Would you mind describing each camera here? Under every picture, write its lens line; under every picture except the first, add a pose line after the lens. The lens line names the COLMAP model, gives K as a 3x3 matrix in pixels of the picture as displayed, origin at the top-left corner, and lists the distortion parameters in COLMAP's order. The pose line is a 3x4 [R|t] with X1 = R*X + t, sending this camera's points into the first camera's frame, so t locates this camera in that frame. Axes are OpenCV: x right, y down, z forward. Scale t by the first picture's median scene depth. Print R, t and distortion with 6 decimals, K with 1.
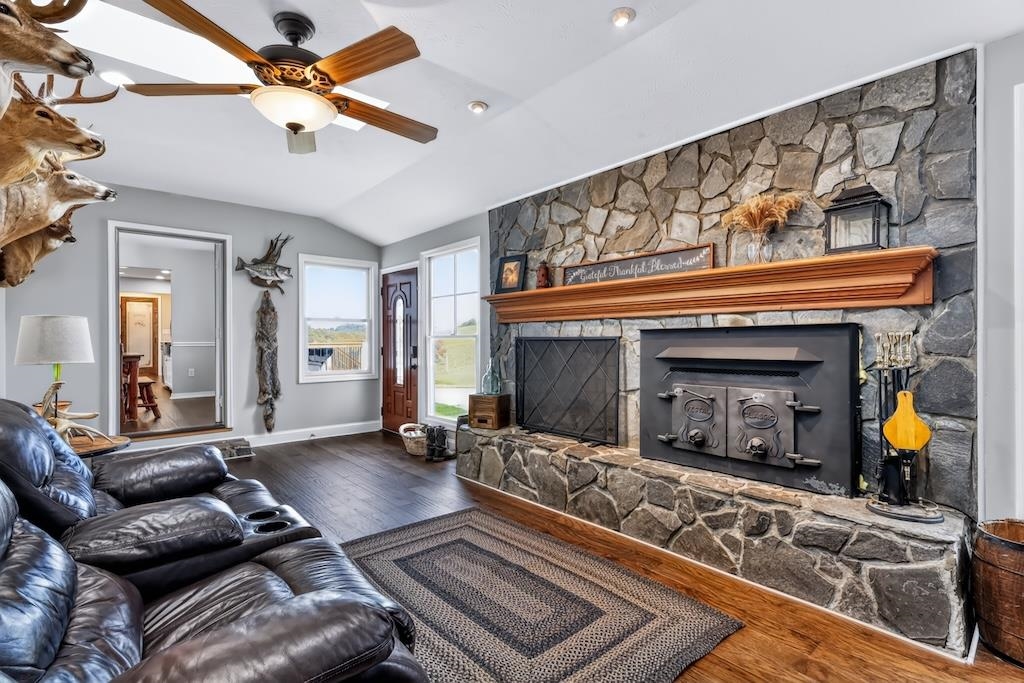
lens RADIAL K [[474.4, 0, 514.9], [0, 474.4, 338.9], [0, 0, 1]] dist [0.002400, 0.000132]
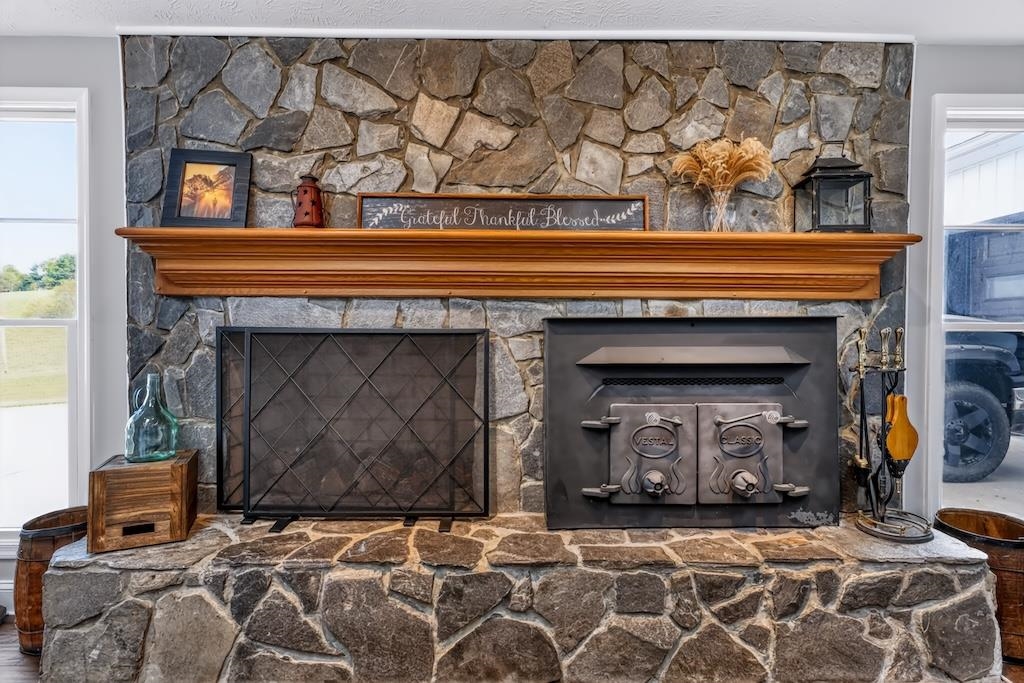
lens RADIAL K [[474.4, 0, 512.9], [0, 474.4, 337.2], [0, 0, 1]] dist [0.002400, 0.000132]
pose [[0.655655, -0.002372, 0.755057, -0.227542], [-0.008126, 0.999915, 0.010197, -0.000977], [-0.755017, -0.012821, 0.655580, 0.663915]]
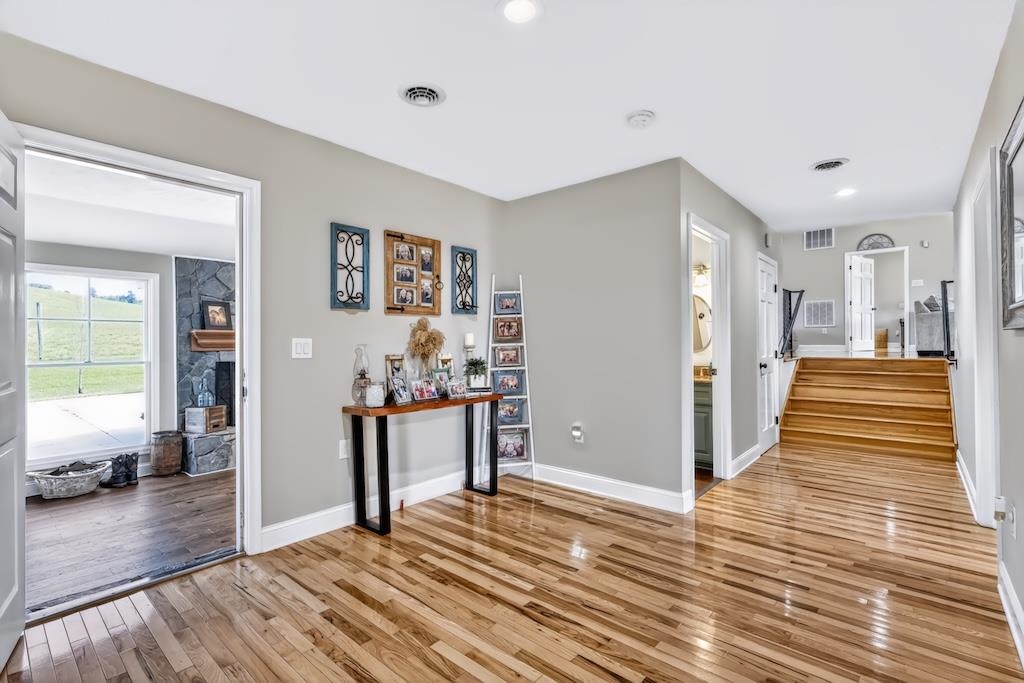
lens RADIAL K [[474.4, 0, 510.4], [0, 474.4, 344.8], [0, 0, 1]] dist [0.002400, 0.000132]
pose [[-0.133405, 0.004946, 0.991049, -2.038584], [0.003912, 0.999982, -0.004464, -0.060792], [-0.991054, 0.003282, -0.133422, 0.496492]]
